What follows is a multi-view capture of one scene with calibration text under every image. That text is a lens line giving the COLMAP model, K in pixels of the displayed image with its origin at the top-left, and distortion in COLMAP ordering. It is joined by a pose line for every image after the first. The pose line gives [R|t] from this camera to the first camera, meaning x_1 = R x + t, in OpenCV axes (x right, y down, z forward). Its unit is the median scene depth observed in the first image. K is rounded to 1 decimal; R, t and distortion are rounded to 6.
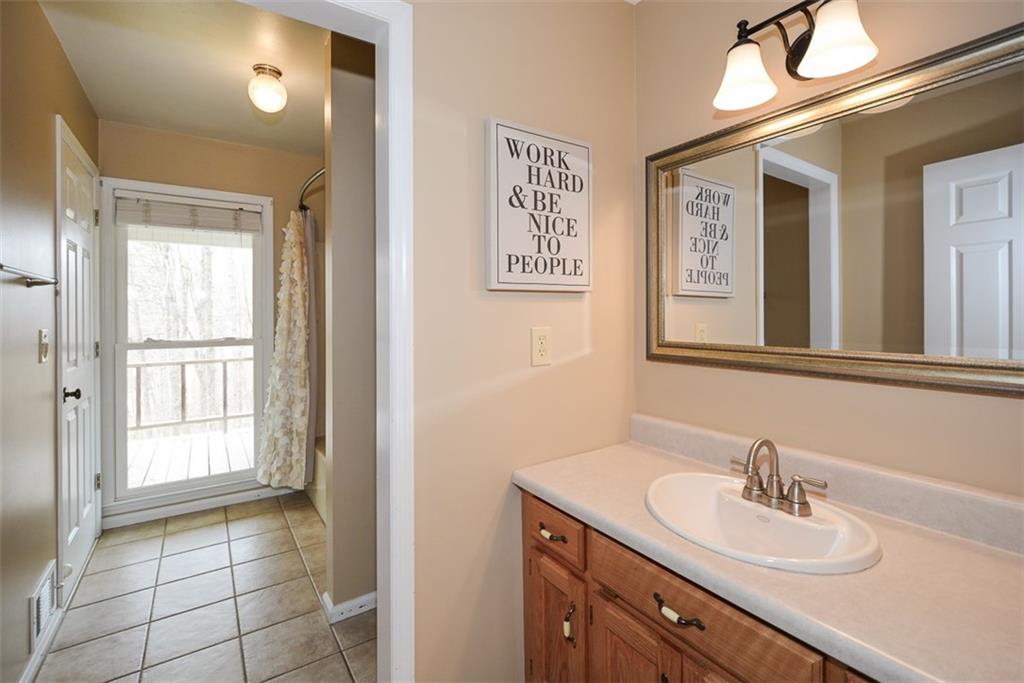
lens RADIAL K [[457.3, 0, 514.0], [0, 457.3, 313.9], [0, 0, 1]] dist [-0.000609, -0.005477]
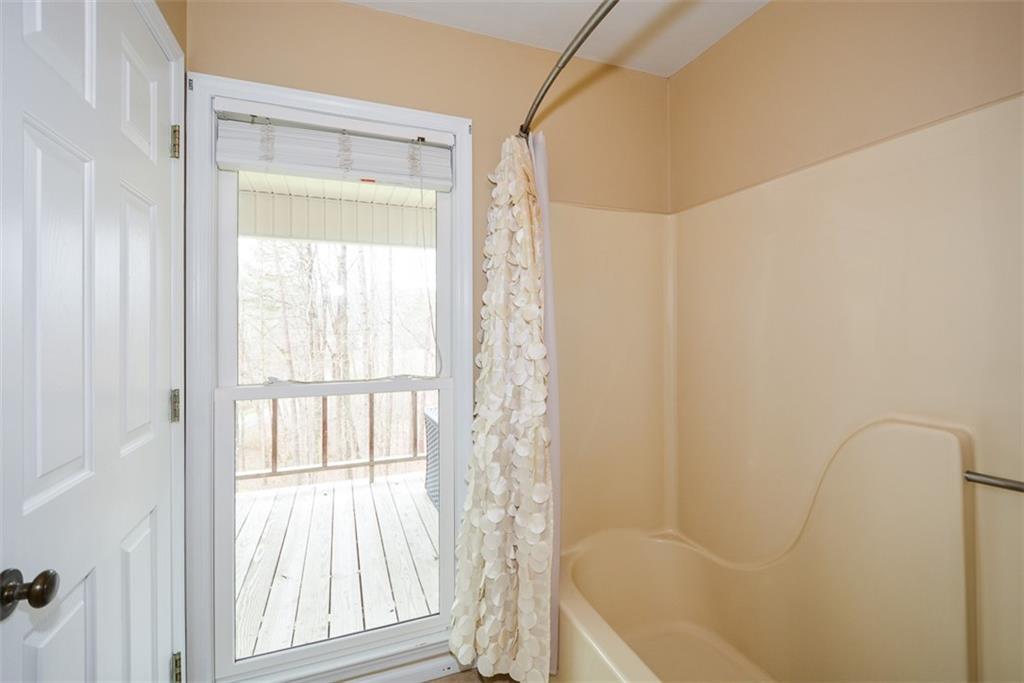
lens RADIAL K [[456.1, 0, 511.9], [0, 456.1, 329.2], [0, 0, 1]] dist [-0.002144, -0.000666]
pose [[0.972594, 0.001649, -0.232504, -0.354654], [-0.001496, 0.999999, 0.000831, -0.004212], [0.232505, -0.000460, 0.972595, 0.482283]]
